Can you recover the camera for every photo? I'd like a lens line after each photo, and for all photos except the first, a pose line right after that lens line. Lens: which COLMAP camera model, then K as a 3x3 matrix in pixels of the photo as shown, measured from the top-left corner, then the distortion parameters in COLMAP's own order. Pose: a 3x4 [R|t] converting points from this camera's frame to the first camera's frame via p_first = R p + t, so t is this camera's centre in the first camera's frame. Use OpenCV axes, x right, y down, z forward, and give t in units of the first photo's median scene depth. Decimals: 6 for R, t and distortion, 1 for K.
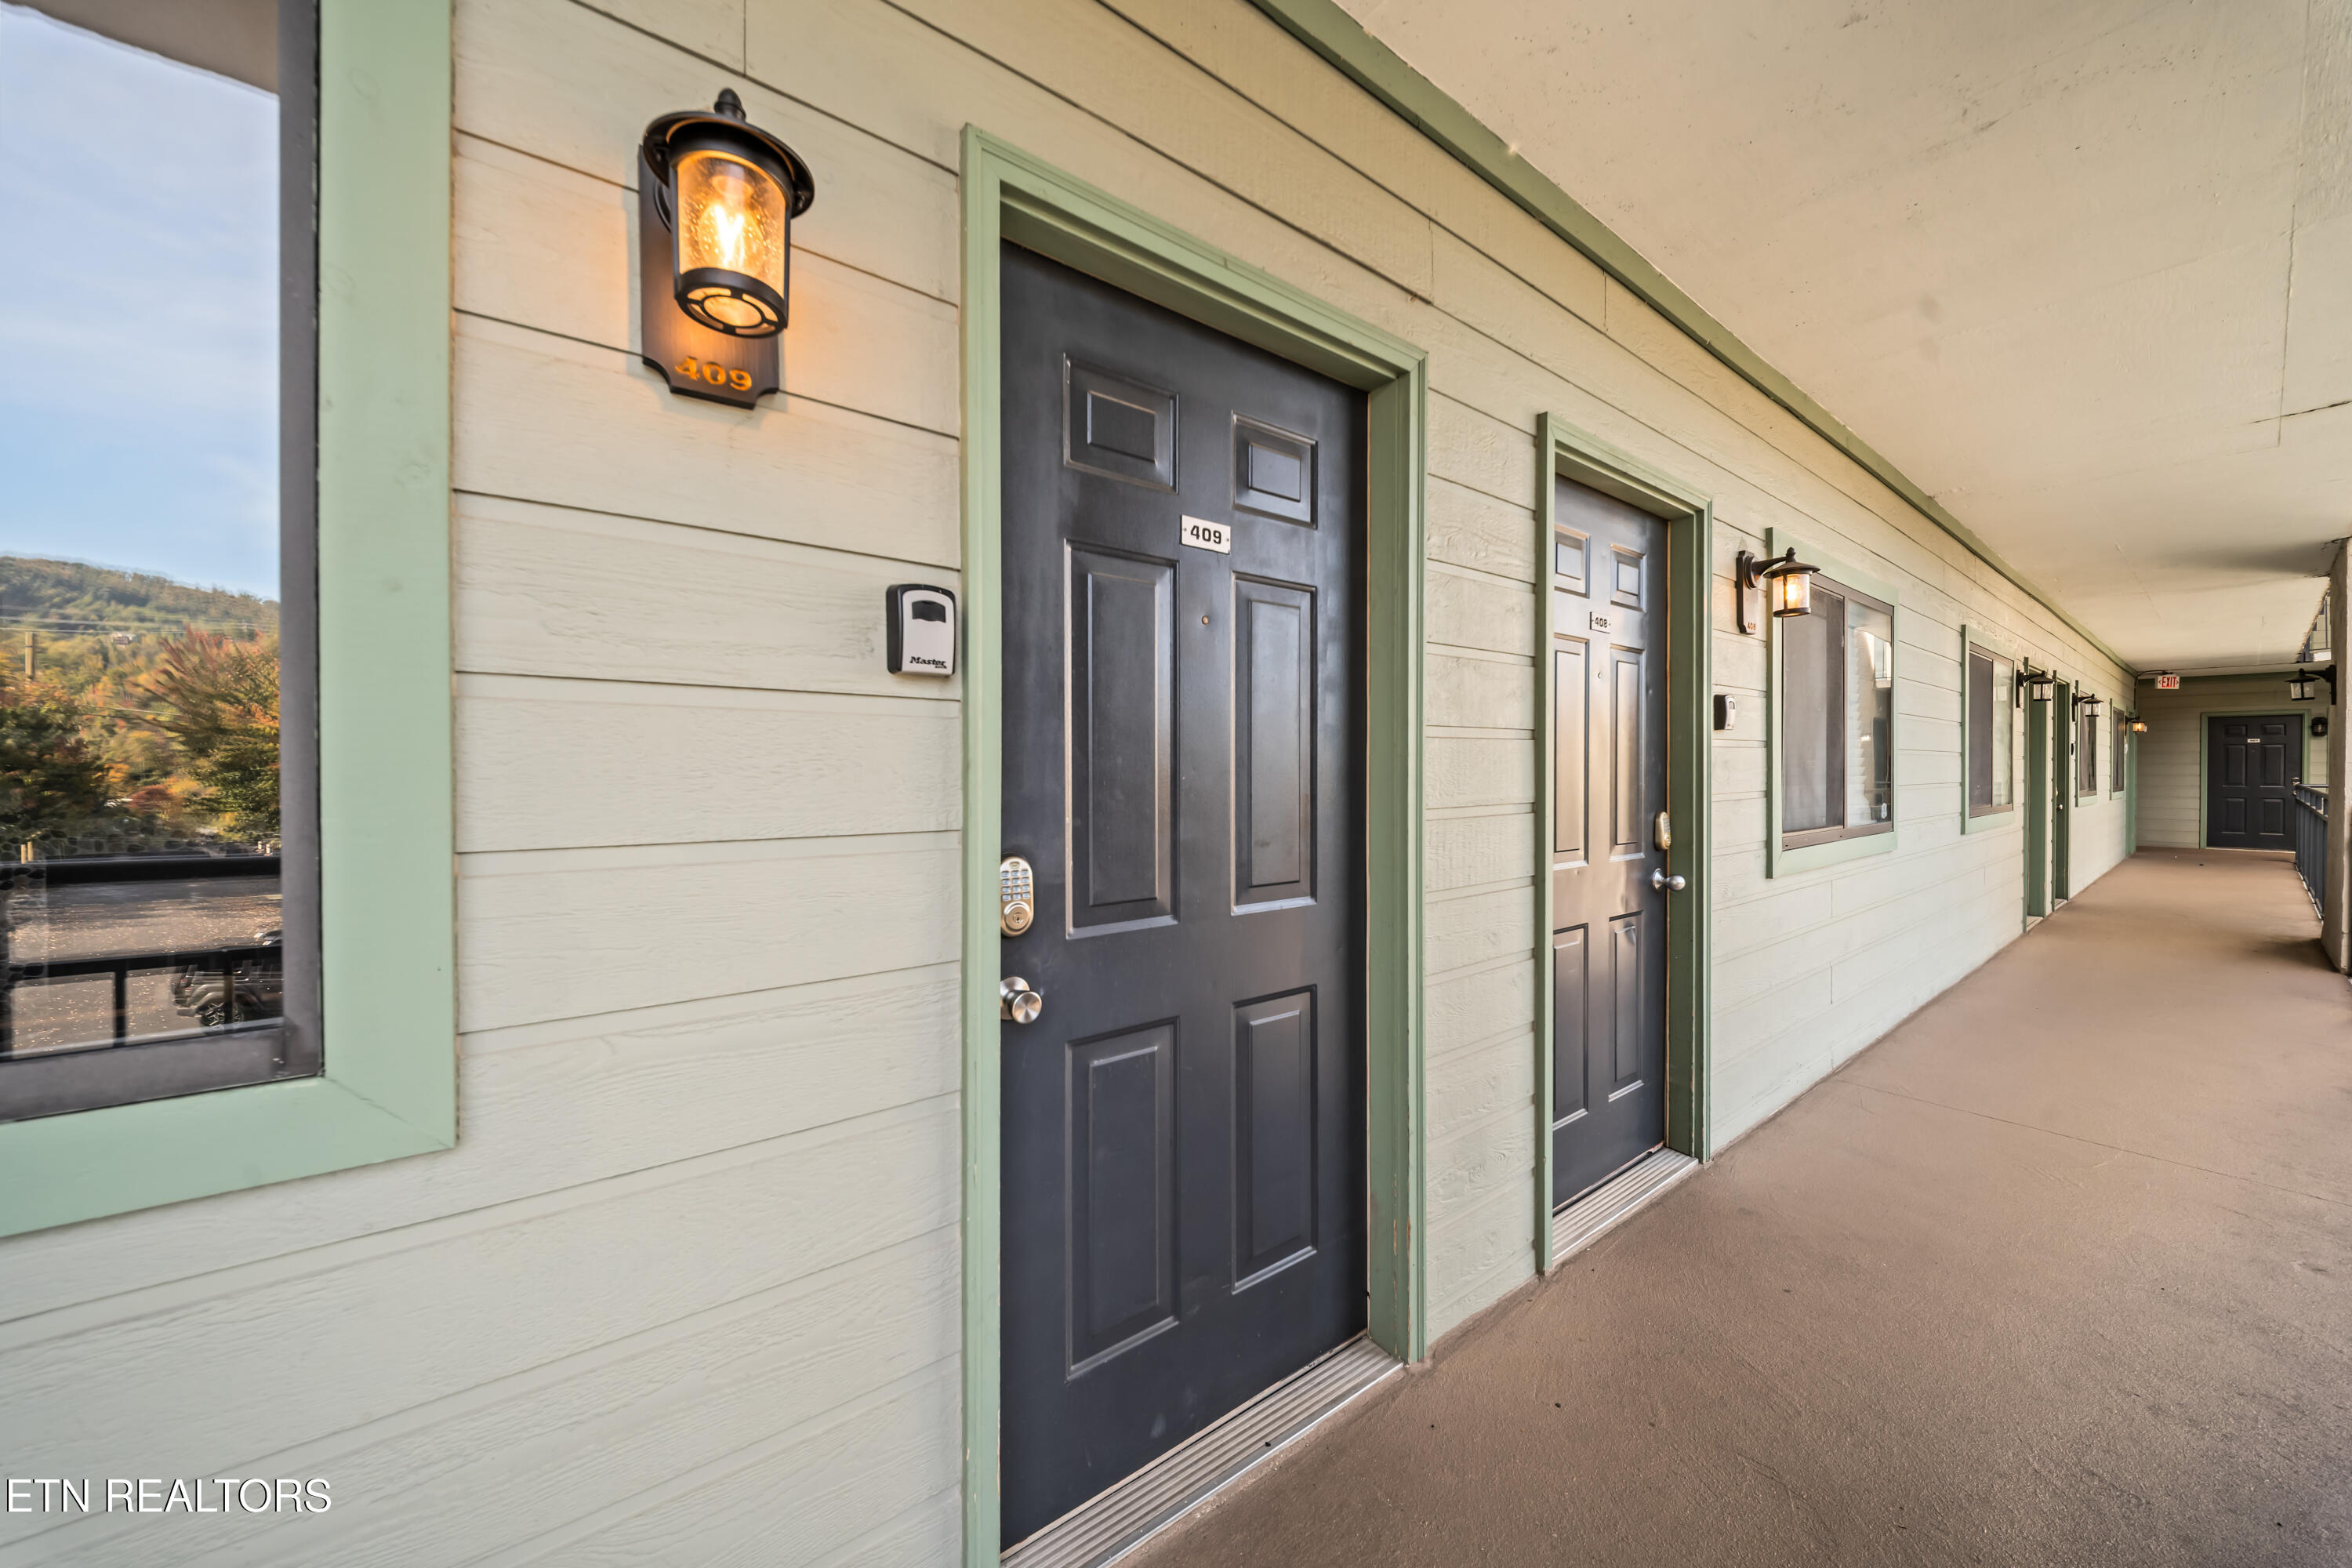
lens RADIAL K [[823.7, 0, 1164.2], [0, 823.7, 782.1], [0, 0, 1]] dist [0.001591, -0.003170]
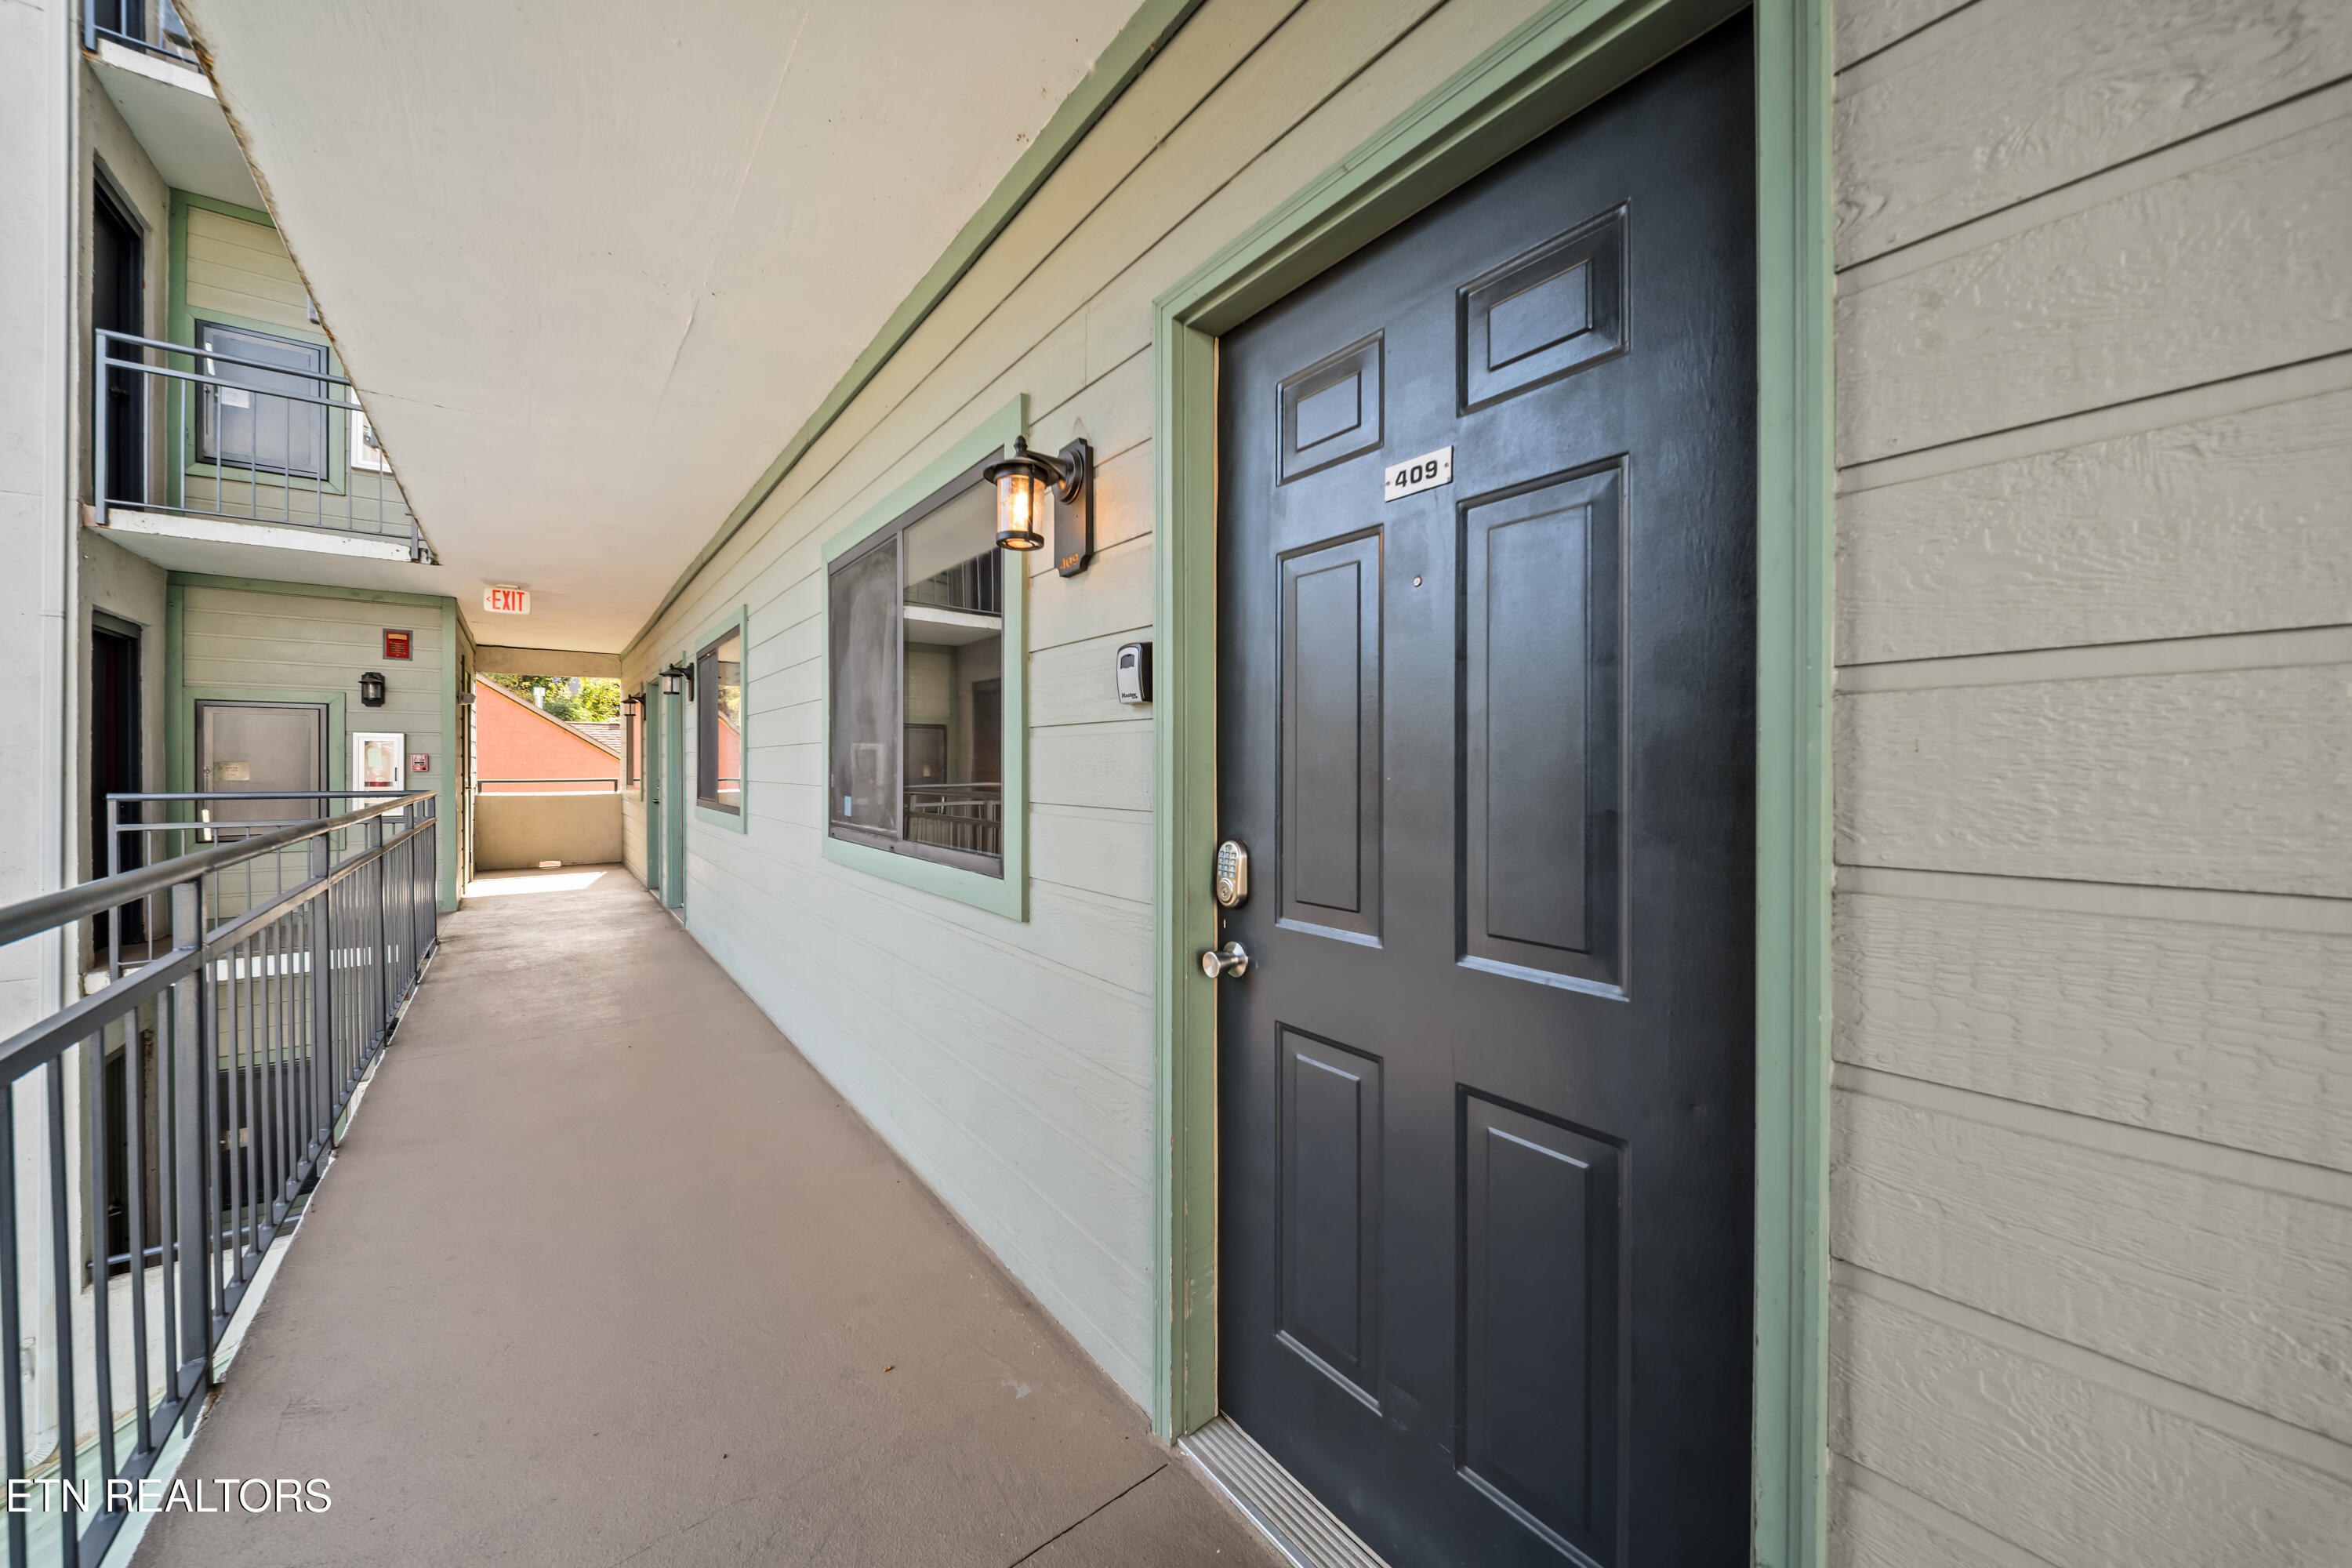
lens RADIAL K [[823.7, 0, 1164.2], [0, 823.7, 782.1], [0, 0, 1]] dist [0.001591, -0.003170]
pose [[0.004762, 0.016967, -0.999845, 0.865748], [-0.016145, 0.999727, 0.016888, -0.011549], [0.999858, 0.016062, 0.005035, 0.766152]]
